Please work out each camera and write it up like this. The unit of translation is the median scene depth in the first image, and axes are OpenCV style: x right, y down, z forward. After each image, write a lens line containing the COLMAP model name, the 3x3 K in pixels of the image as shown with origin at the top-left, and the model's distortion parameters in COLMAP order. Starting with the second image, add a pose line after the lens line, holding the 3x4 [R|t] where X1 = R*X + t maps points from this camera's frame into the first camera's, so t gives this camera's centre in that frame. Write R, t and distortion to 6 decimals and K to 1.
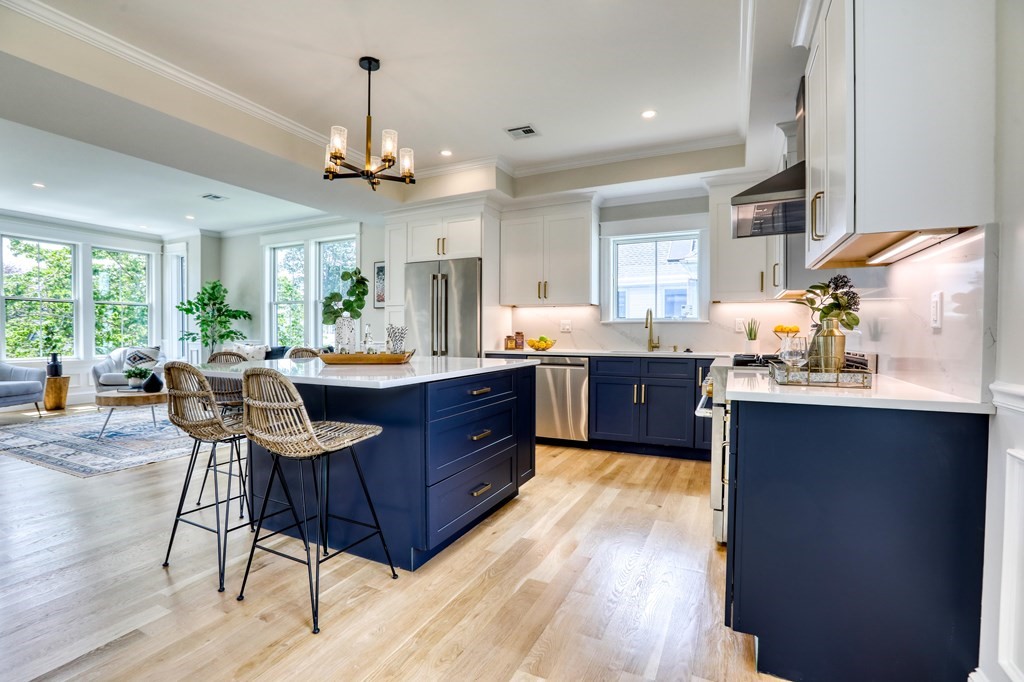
lens RADIAL K [[475.9, 0, 501.3], [0, 475.9, 336.4], [0, 0, 1]] dist [-0.041601, 0.000175]
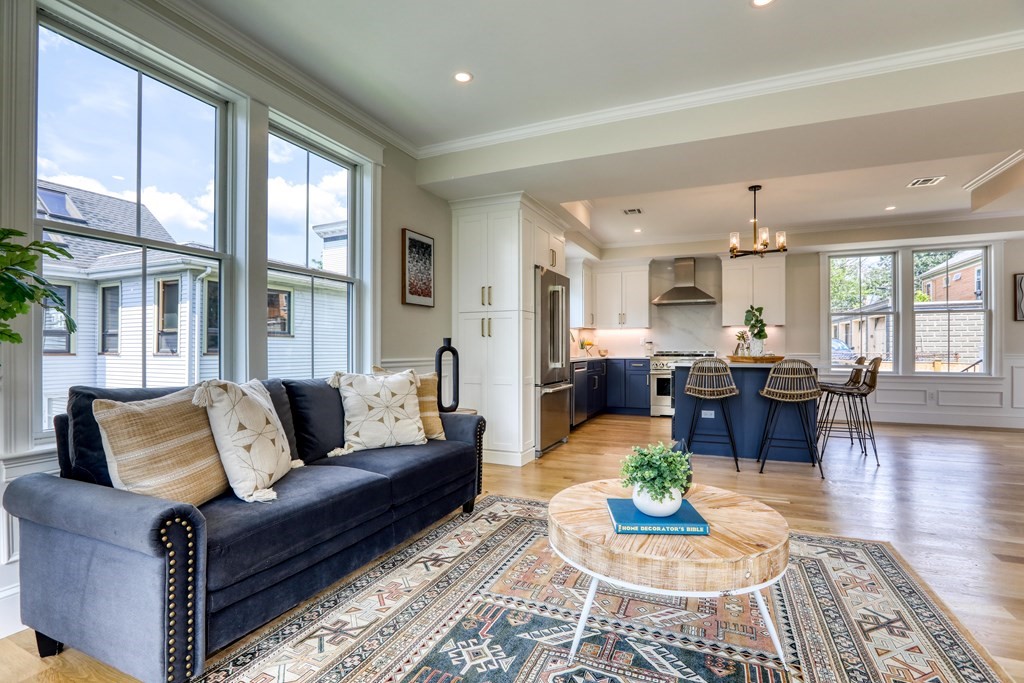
lens RADIAL K [[476.2, 0, 512.0], [0, 476.2, 341.5], [0, 0, 1]] dist [-0.023313, 0.001255]
pose [[-0.040351, 0.011215, 0.999123, -1.159851], [0.007589, 0.999912, -0.010918, -0.003857], [-0.999157, 0.007141, -0.040433, 1.164080]]
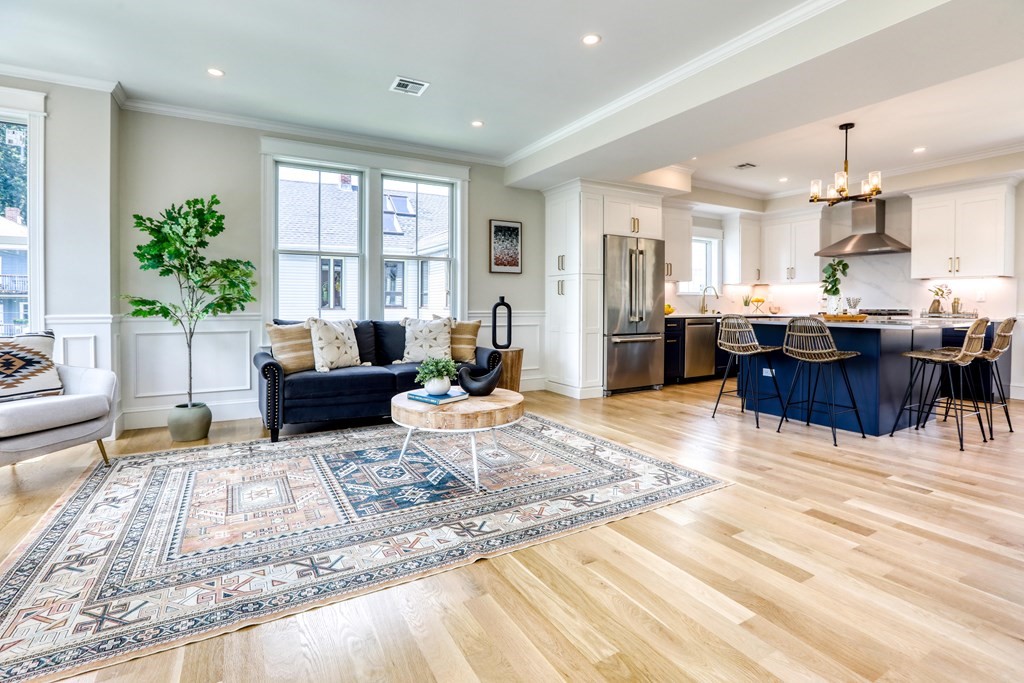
lens RADIAL K [[482.8, 0, 510.7], [0, 482.8, 302.5], [0, 0, 1]] dist [-0.020614, 0.000167]
pose [[0.556071, 0.001825, 0.831133, -1.289582], [0.003136, 0.999986, -0.004294, -0.000565], [-0.831129, 0.004994, 0.556058, 0.625932]]
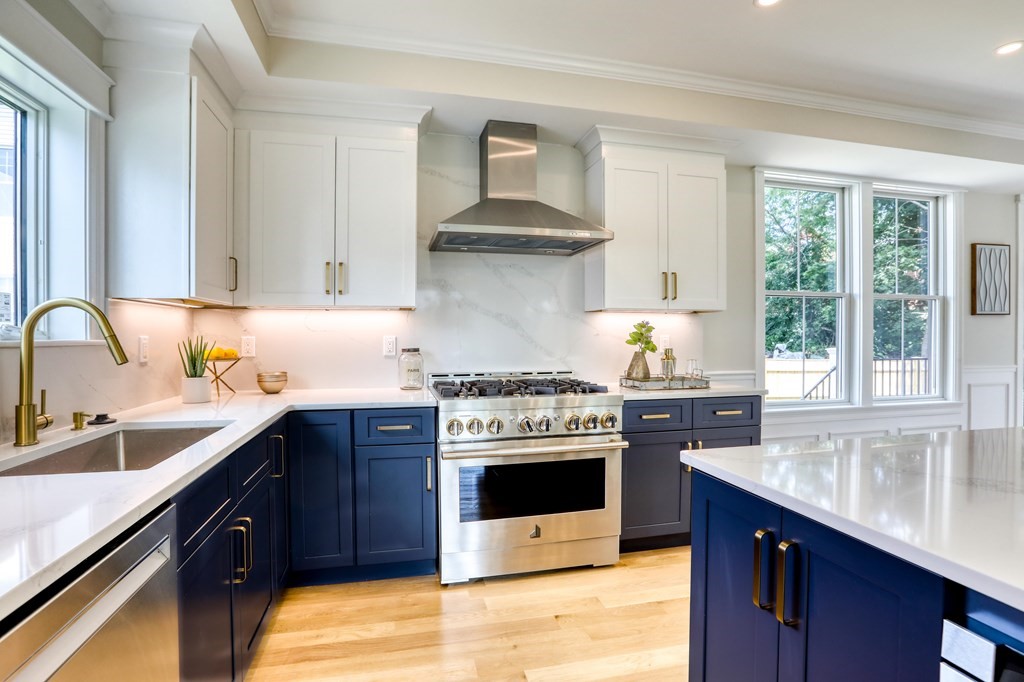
lens RADIAL K [[475.9, 0, 501.3], [0, 475.9, 336.4], [0, 0, 1]] dist [-0.041601, 0.000175]
pose [[-0.632200, -0.004722, 0.774791, -0.088340], [0.004462, 0.999943, 0.009736, -0.035956], [-0.774792, 0.009612, -0.632143, 0.914846]]
